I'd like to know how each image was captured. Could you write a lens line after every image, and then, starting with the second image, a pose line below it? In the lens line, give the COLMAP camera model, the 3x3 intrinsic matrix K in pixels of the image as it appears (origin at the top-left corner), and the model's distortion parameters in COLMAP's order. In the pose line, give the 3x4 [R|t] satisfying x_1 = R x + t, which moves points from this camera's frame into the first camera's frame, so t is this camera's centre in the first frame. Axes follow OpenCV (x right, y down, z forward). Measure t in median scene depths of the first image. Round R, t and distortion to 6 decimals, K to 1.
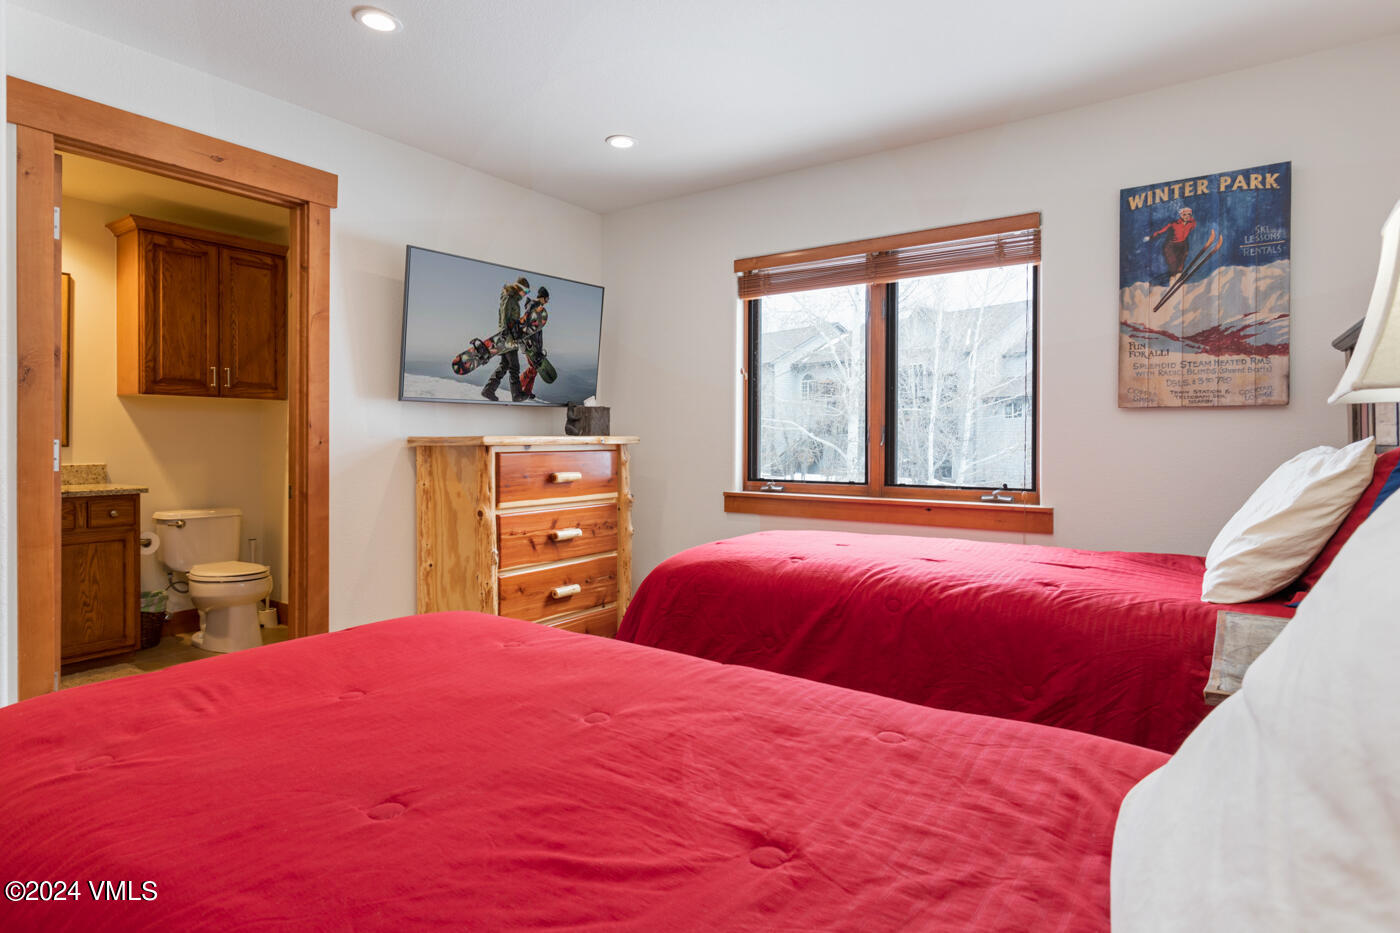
lens RADIAL K [[773.4, 0, 694.3], [0, 773.4, 447.6], [0, 0, 1]] dist [0.013902, 0.001245]
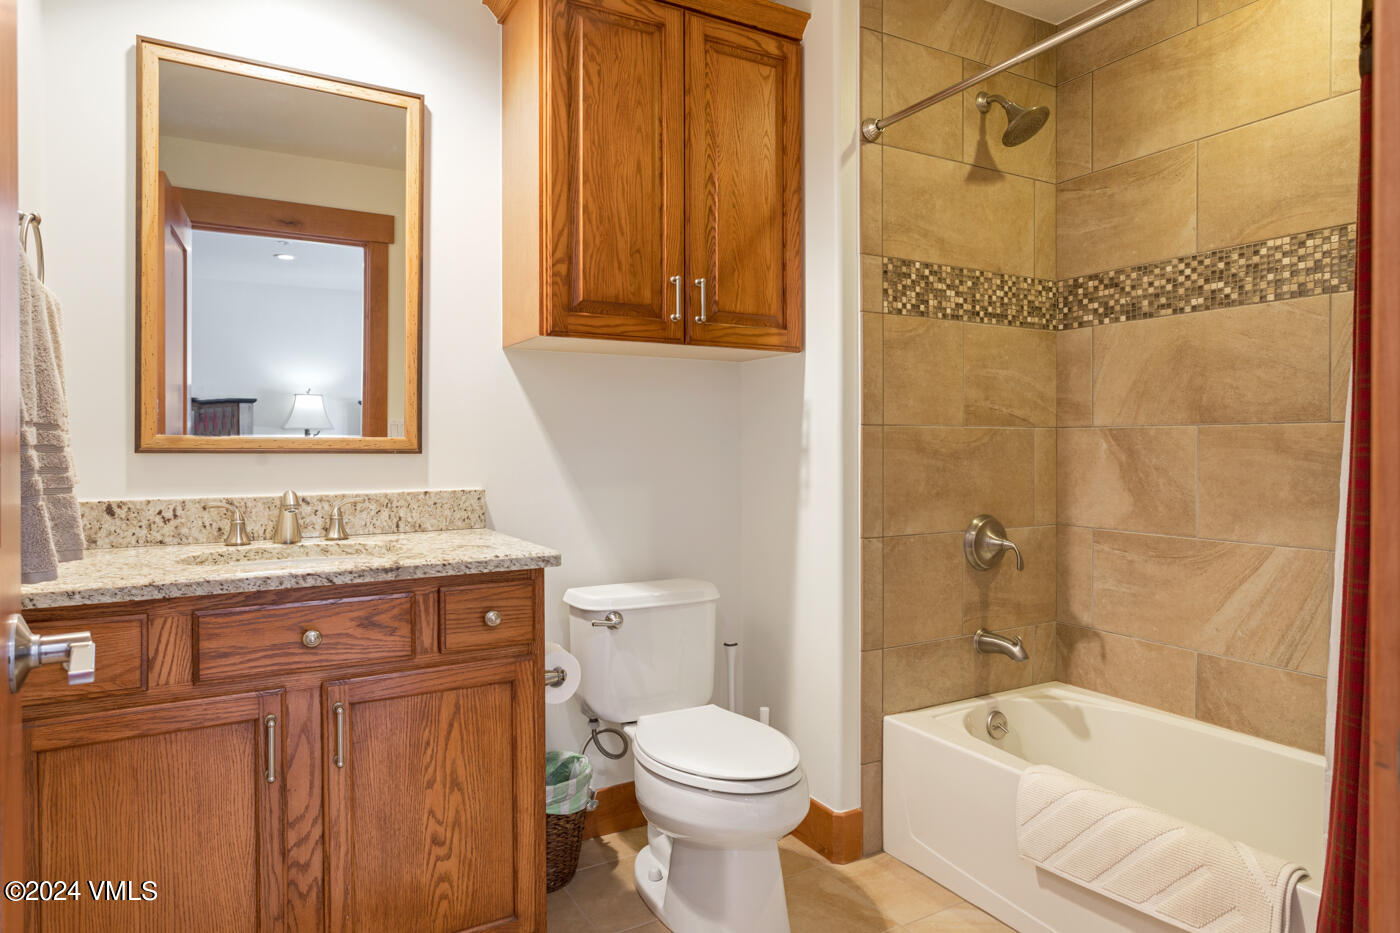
lens RADIAL K [[848.2, 0, 701.8], [0, 848.2, 455.6], [0, 0, 1]] dist [0.009865, 0.000909]
pose [[0.912168, 0.001371, -0.409814, -0.415512], [0.000556, 0.999989, 0.004583, -0.002008], [0.409816, -0.004408, 0.912157, 0.574961]]
